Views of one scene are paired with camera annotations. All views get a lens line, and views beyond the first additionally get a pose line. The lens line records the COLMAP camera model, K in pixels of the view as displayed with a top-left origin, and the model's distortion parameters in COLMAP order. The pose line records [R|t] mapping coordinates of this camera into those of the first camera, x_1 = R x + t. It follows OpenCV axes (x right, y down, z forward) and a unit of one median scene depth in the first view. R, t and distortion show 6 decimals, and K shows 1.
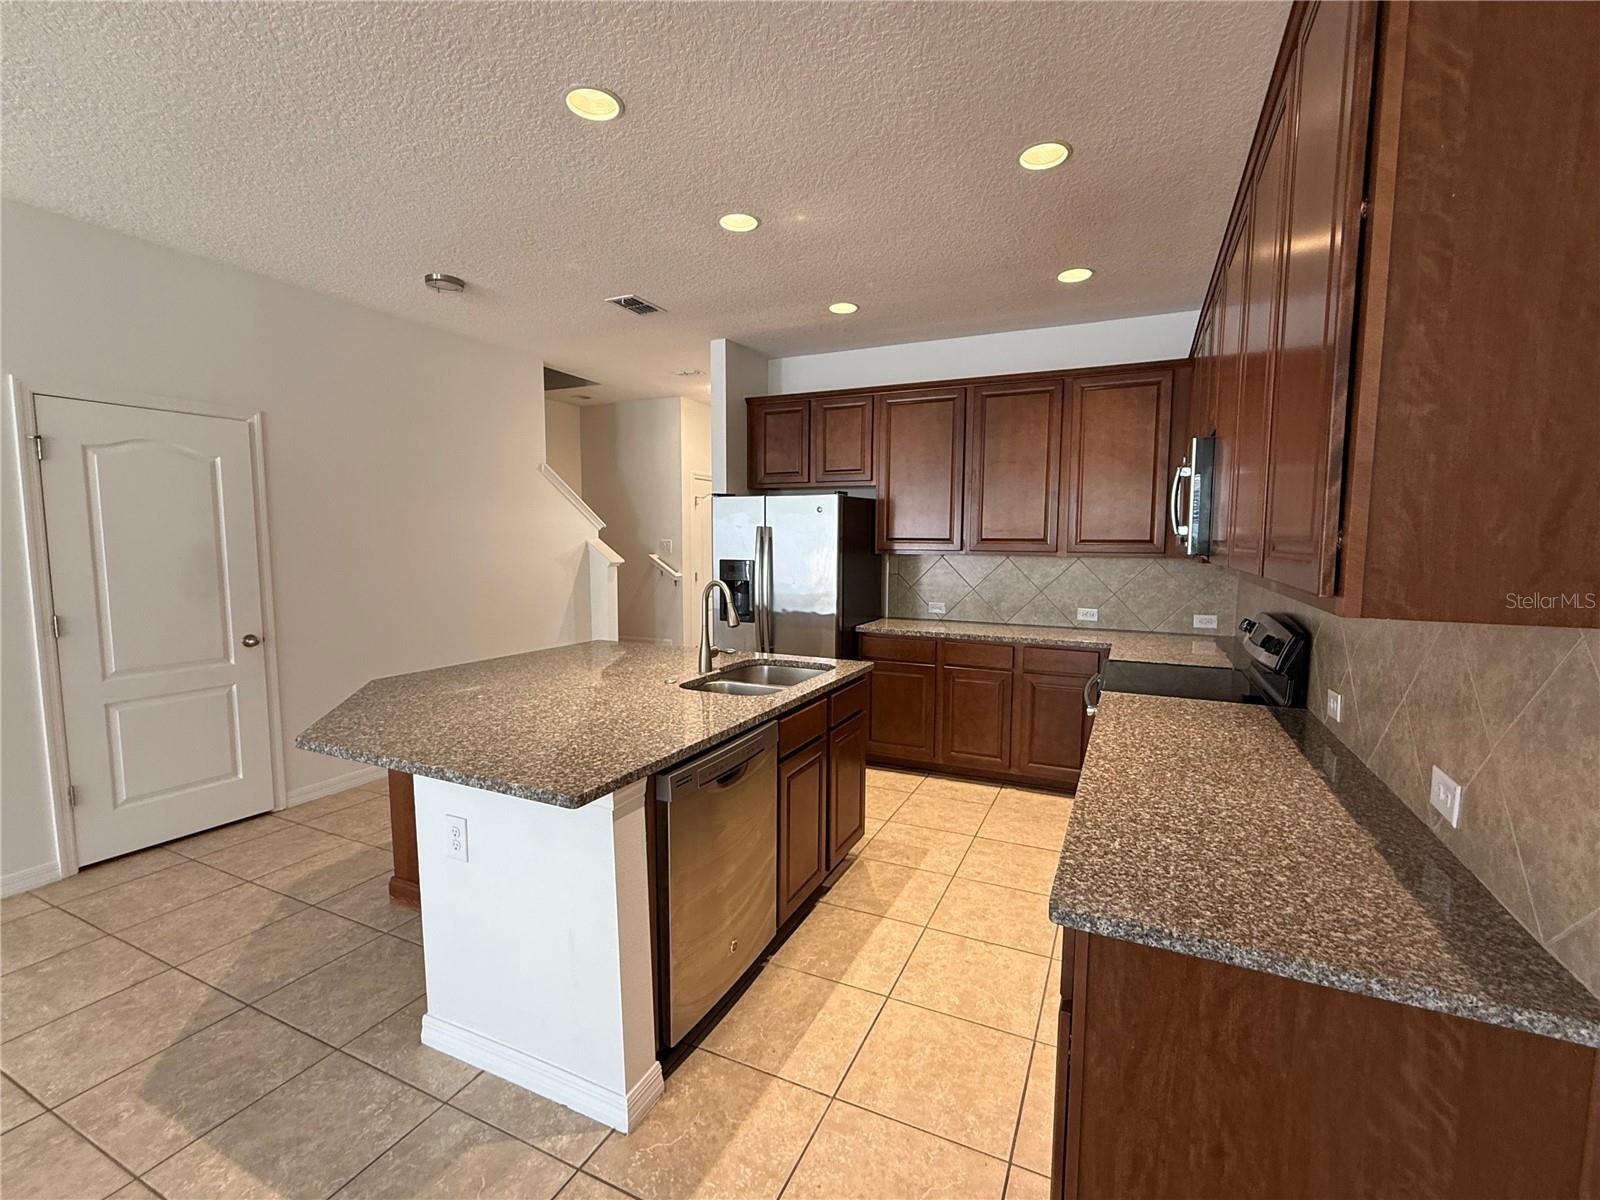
lens RADIAL K [[699.6, 0, 803.4], [0, 699.6, 599.6], [0, 0, 1]] dist [0.000061, -0.000118]
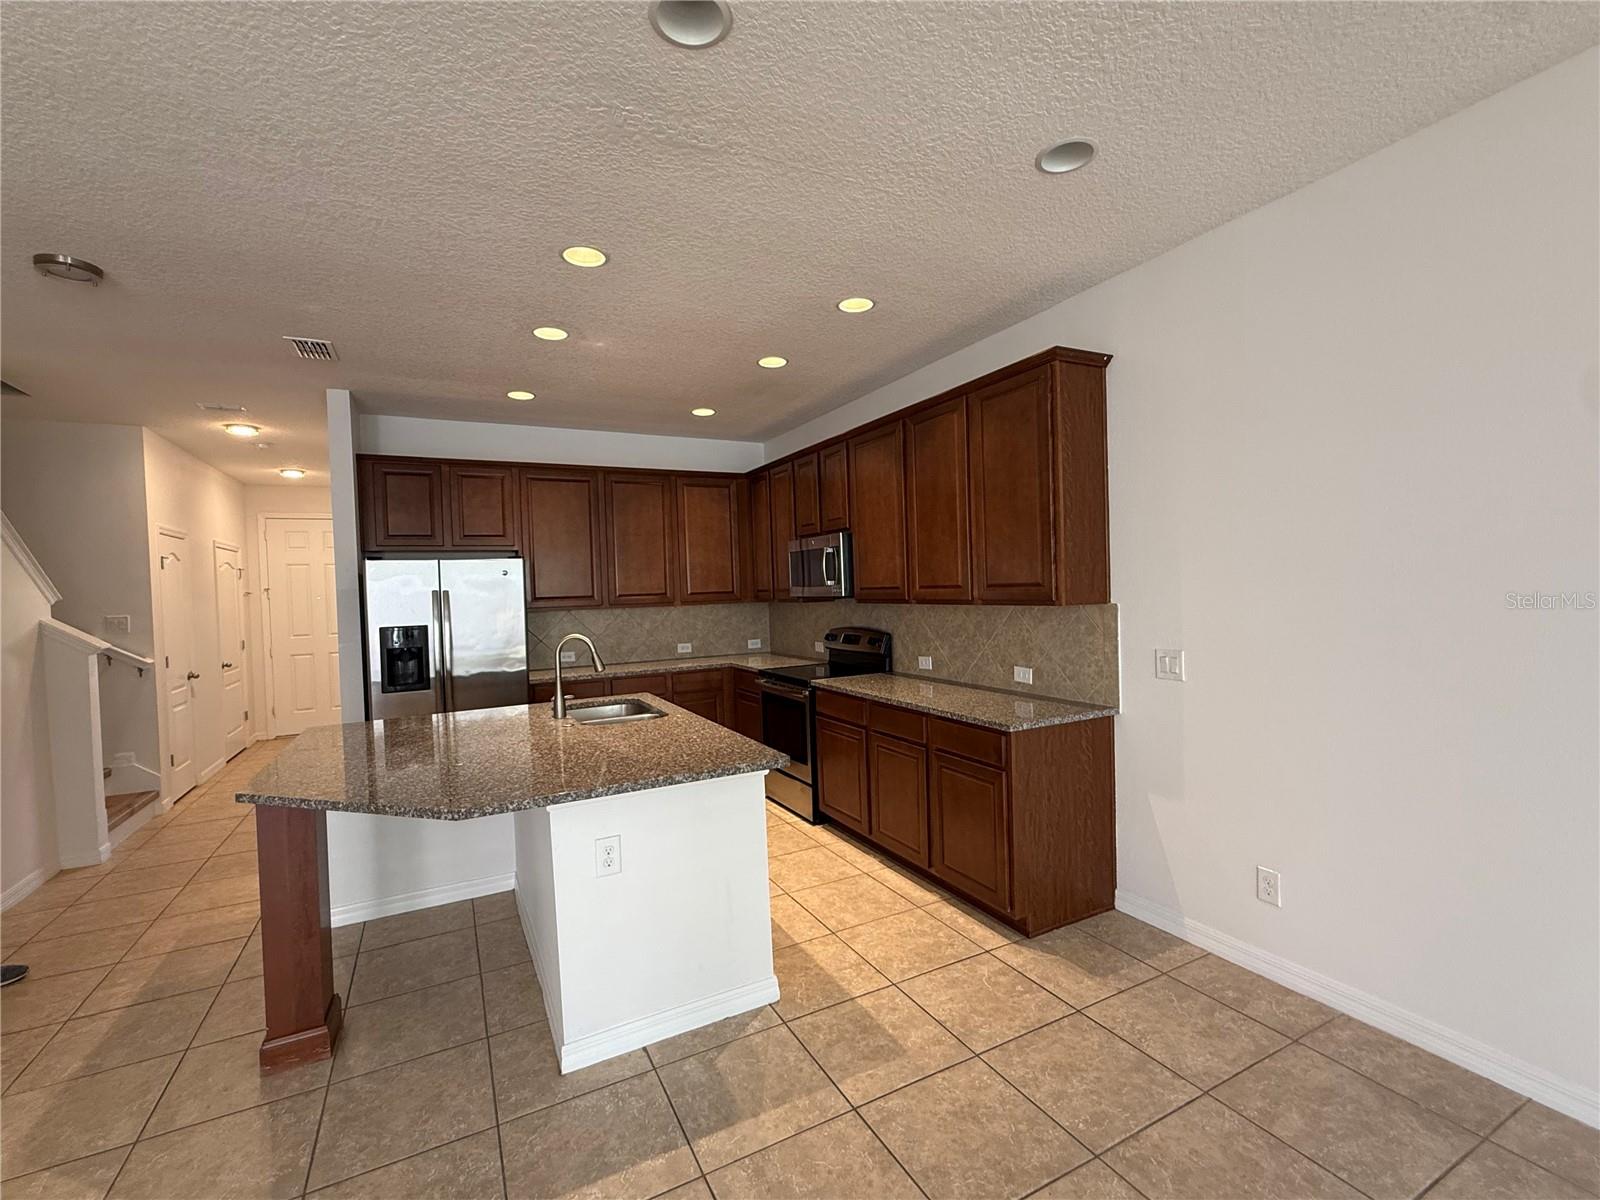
lens RADIAL K [[699.6, 0, 797.6], [0, 699.6, 599.3], [0, 0, 1]] dist [0.000061, -0.000118]
pose [[0.608421, -0.040320, 0.792590, -0.562866], [0.106460, 0.993828, -0.031165, -0.007307], [-0.786442, 0.103340, 0.608959, -0.002085]]
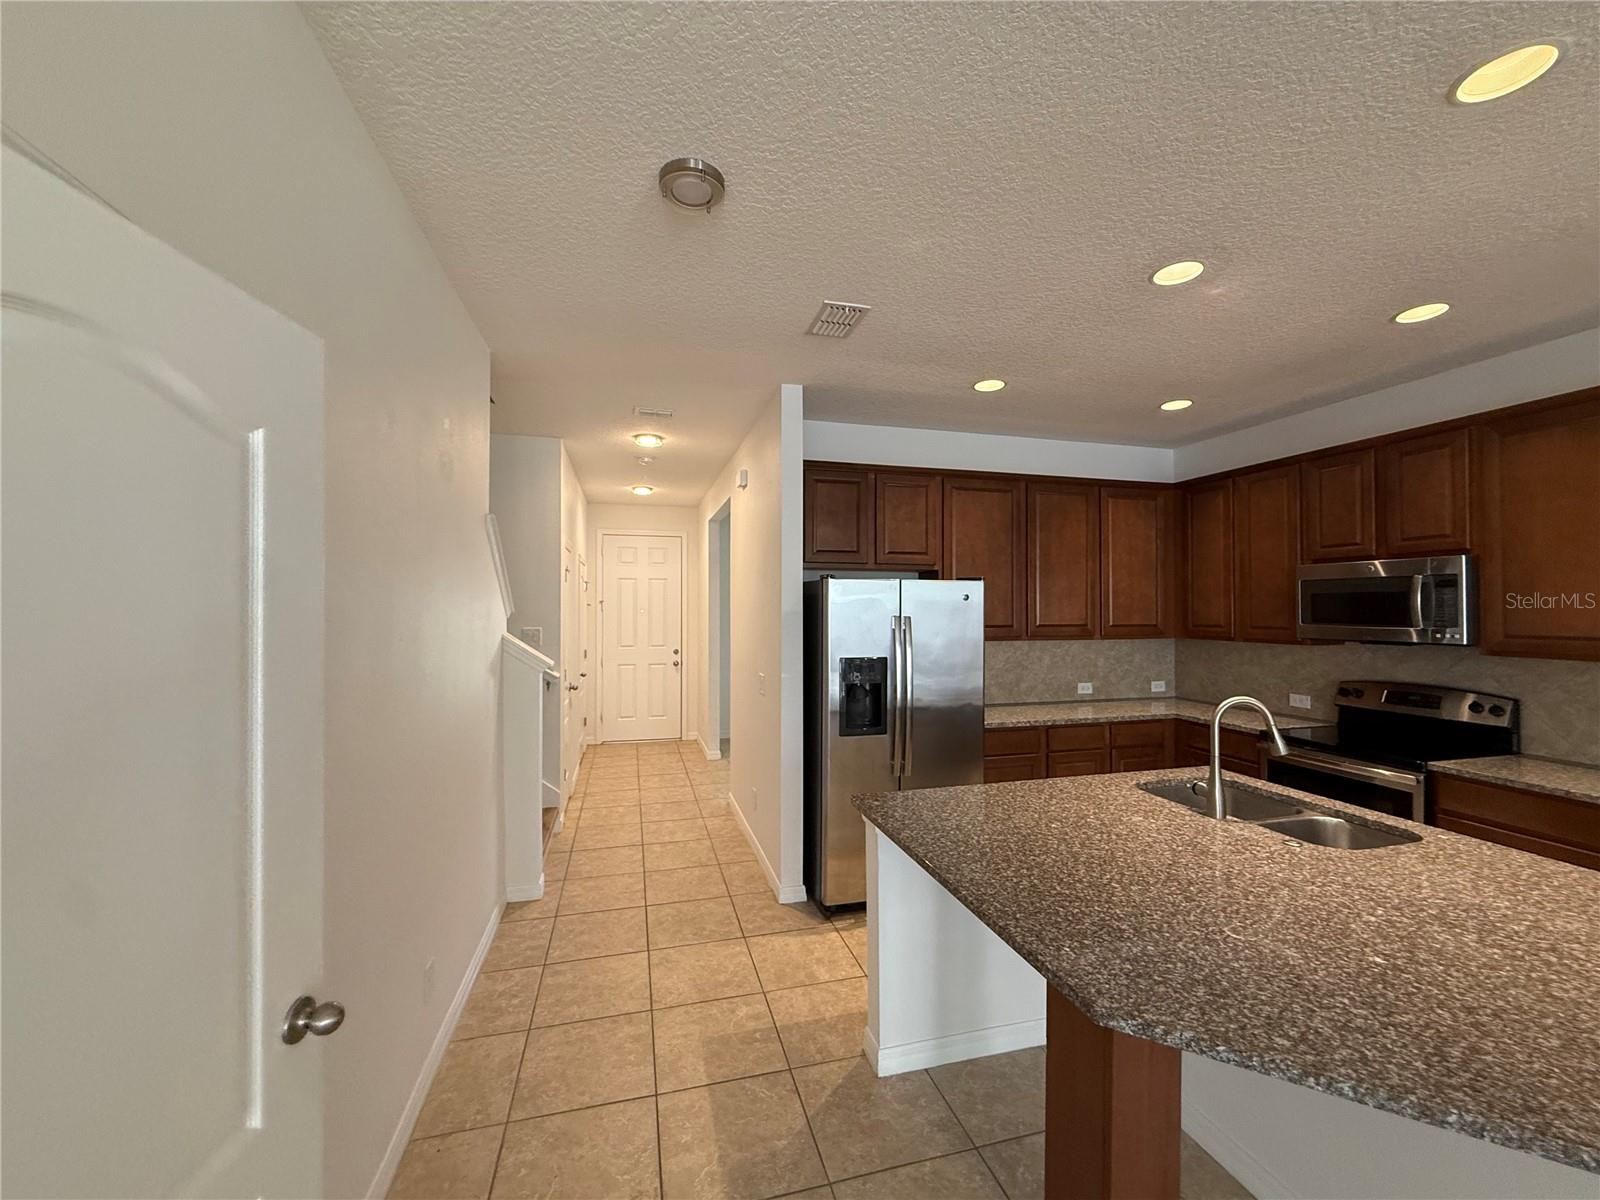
lens RADIAL K [[634.5, 0, 800.2], [0, 634.5, 602.2], [0, 0, 1]] dist [-0.000212, 0.000390]
pose [[0.765106, -0.000185, 0.643905, -0.669056], [0.060874, 0.995542, -0.072047, -0.078103], [-0.641021, 0.094321, 0.761706, 0.526073]]
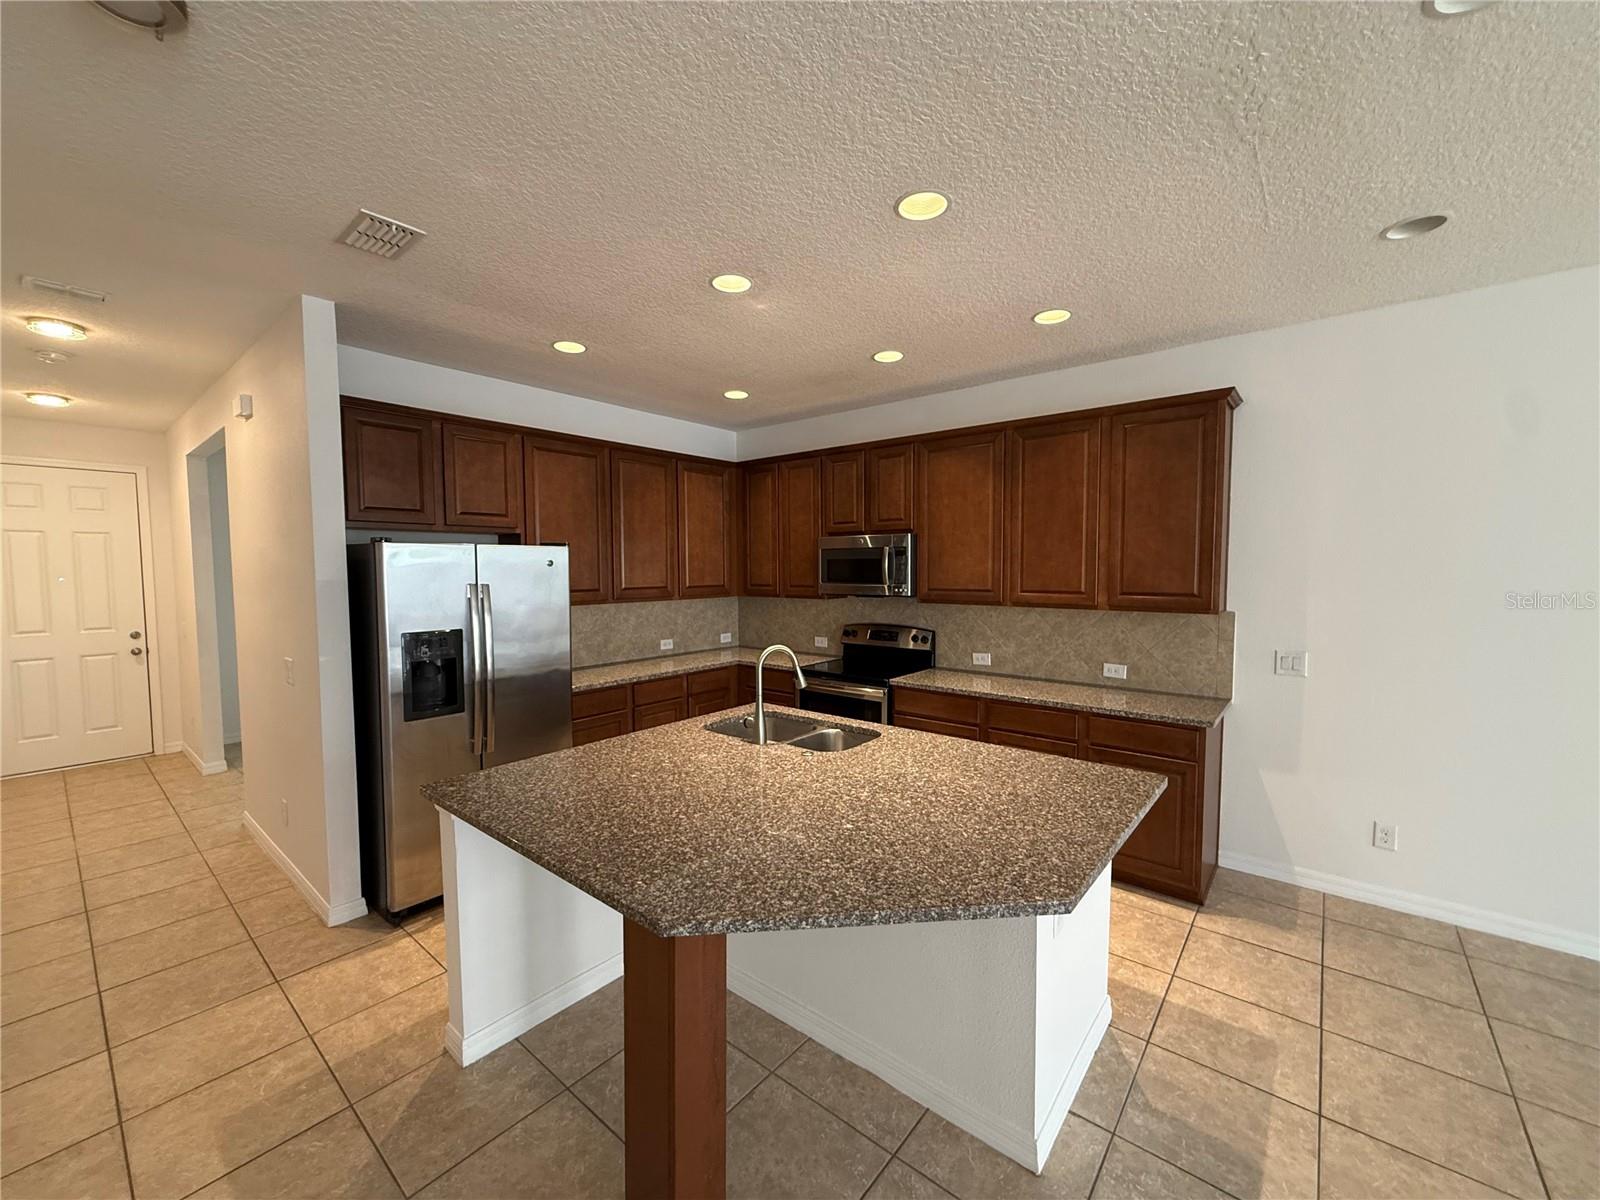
lens RADIAL K [[634.5, 0, 796.0], [0, 634.5, 600.6], [0, 0, 1]] dist [-0.000212, 0.000390]
pose [[0.253187, -0.060665, 0.965513, -0.678710], [0.091948, 0.995023, 0.038407, -0.085110], [-0.963038, 0.079053, 0.257505, 0.508256]]
